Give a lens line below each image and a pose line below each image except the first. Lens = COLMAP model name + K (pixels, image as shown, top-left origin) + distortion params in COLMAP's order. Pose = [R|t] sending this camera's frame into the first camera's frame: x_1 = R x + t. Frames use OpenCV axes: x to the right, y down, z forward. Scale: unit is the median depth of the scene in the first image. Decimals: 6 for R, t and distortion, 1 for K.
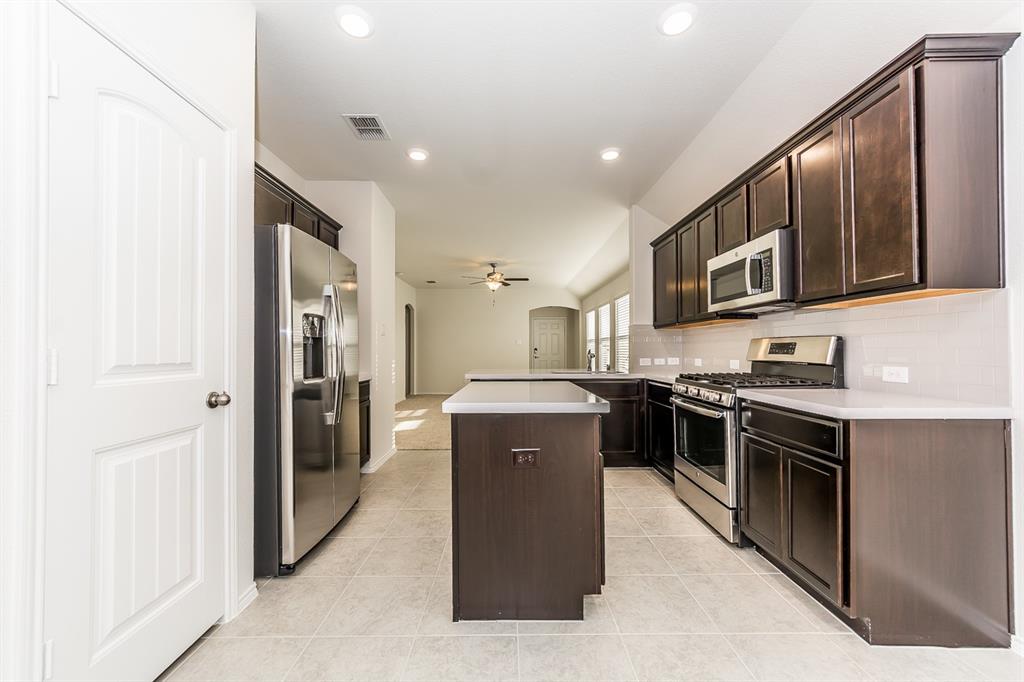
lens RADIAL K [[377.2, 0, 507.6], [0, 377.2, 346.1], [0, 0, 1]] dist [-0.001113, -0.000157]
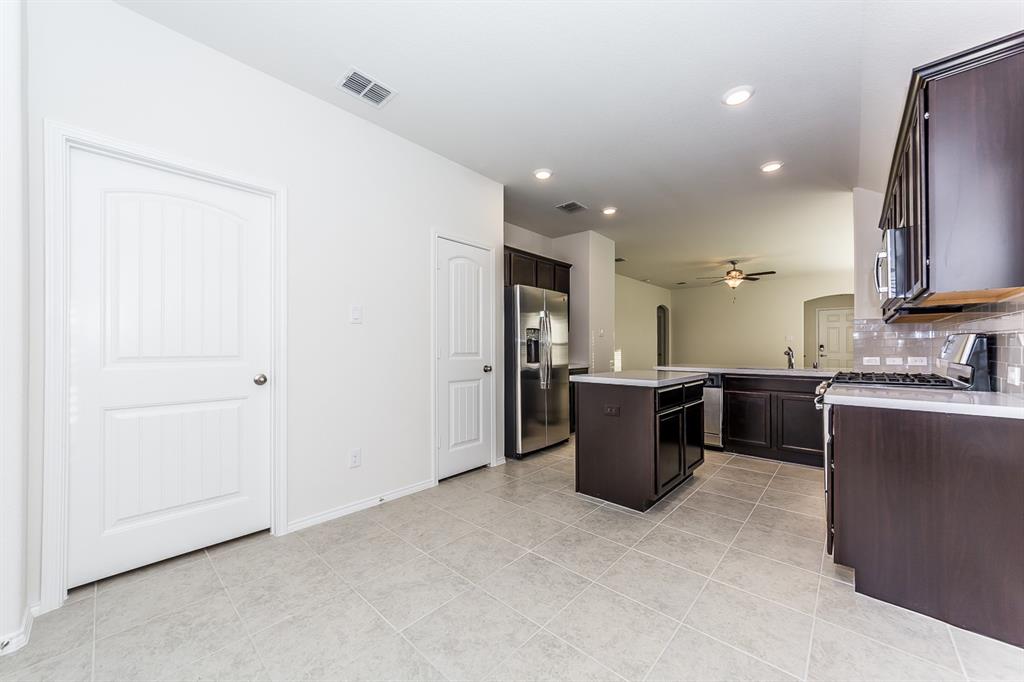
lens RADIAL K [[370.2, 0, 511.2], [0, 370.2, 344.2], [0, 0, 1]] dist [-0.001403, -0.000069]
pose [[0.734845, -0.002398, -0.678231, 0.547985], [0.005799, 0.999979, 0.002748, -0.008470], [0.678210, -0.005952, 0.734844, -0.357231]]
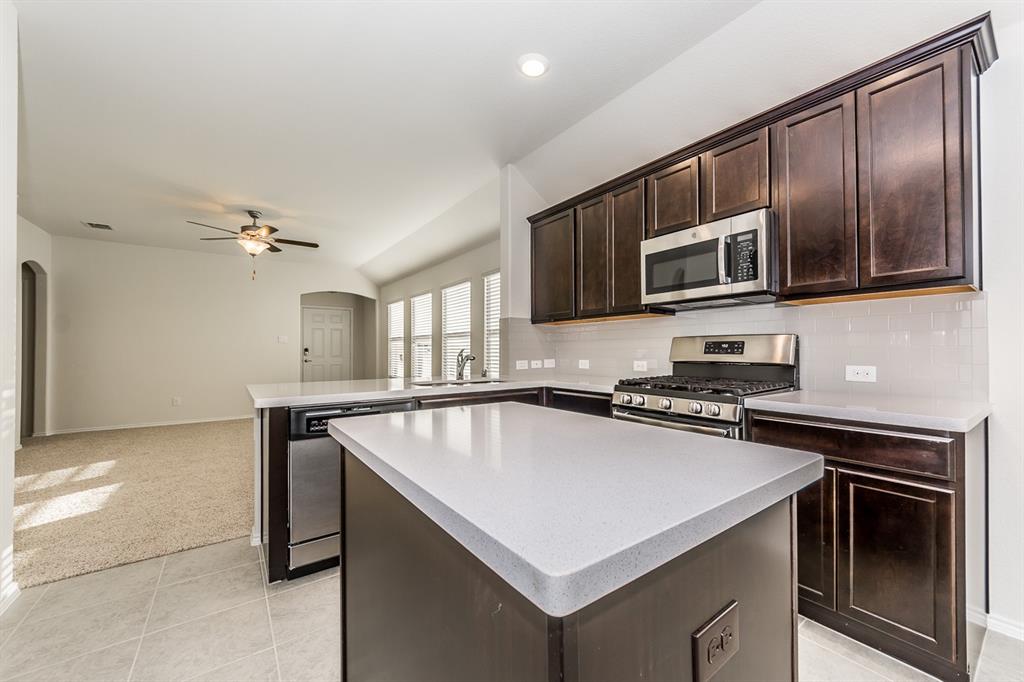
lens RADIAL K [[402.2, 0, 544.2], [0, 402.2, 347.0], [0, 0, 1]] dist [-0.000254, -0.000059]
pose [[0.782651, 0.005660, 0.622435, -0.208804], [-0.005837, 0.999981, -0.001753, 0.008673], [-0.622433, -0.002261, 0.782670, 0.507721]]
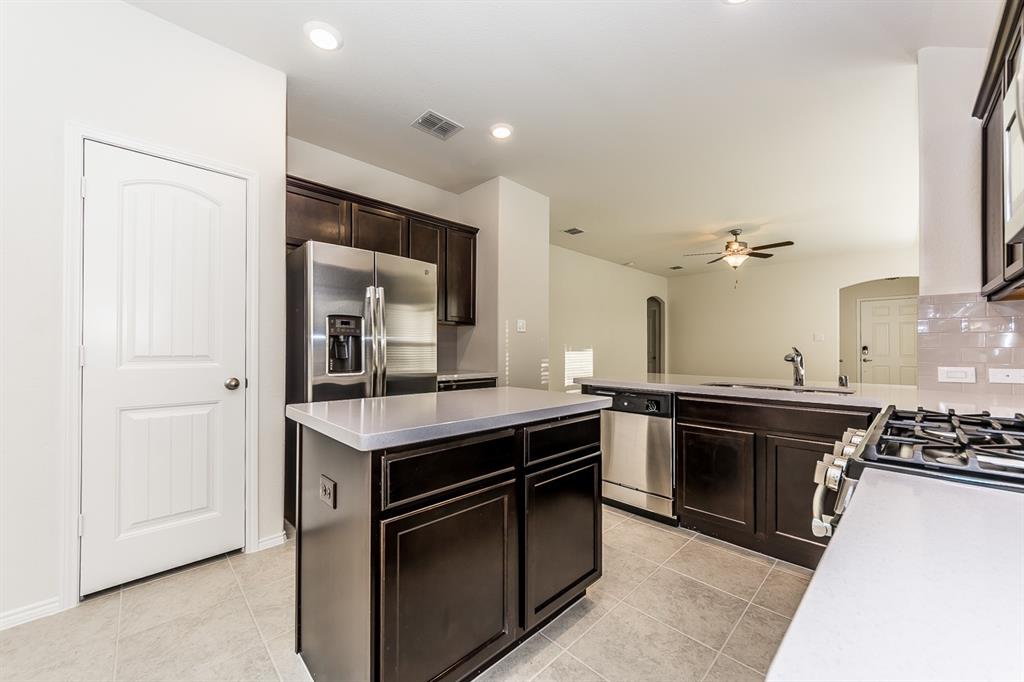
lens RADIAL K [[380.1, 0, 503.9], [0, 380.1, 347.3], [0, 0, 1]] dist [-0.001622, 0.000071]
pose [[0.687405, -0.000090, -0.726274, 0.531406], [0.004756, 0.999979, 0.004377, 0.007197], [0.726258, -0.006463, 0.687392, 0.470051]]
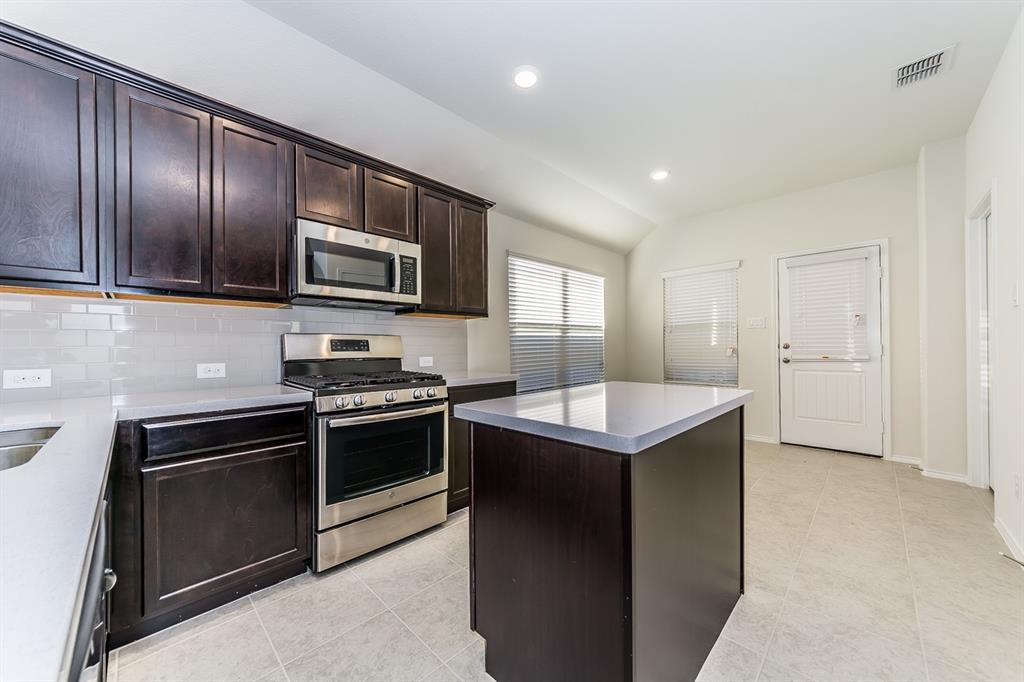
lens RADIAL K [[370.2, 0, 511.2], [0, 370.2, 344.2], [0, 0, 1]] dist [-0.001403, -0.000069]
pose [[-0.714862, 0.011588, 0.699169, -0.258032], [0.001593, 0.999887, -0.014944, 0.018209], [-0.699264, -0.009569, -0.714800, 1.390195]]
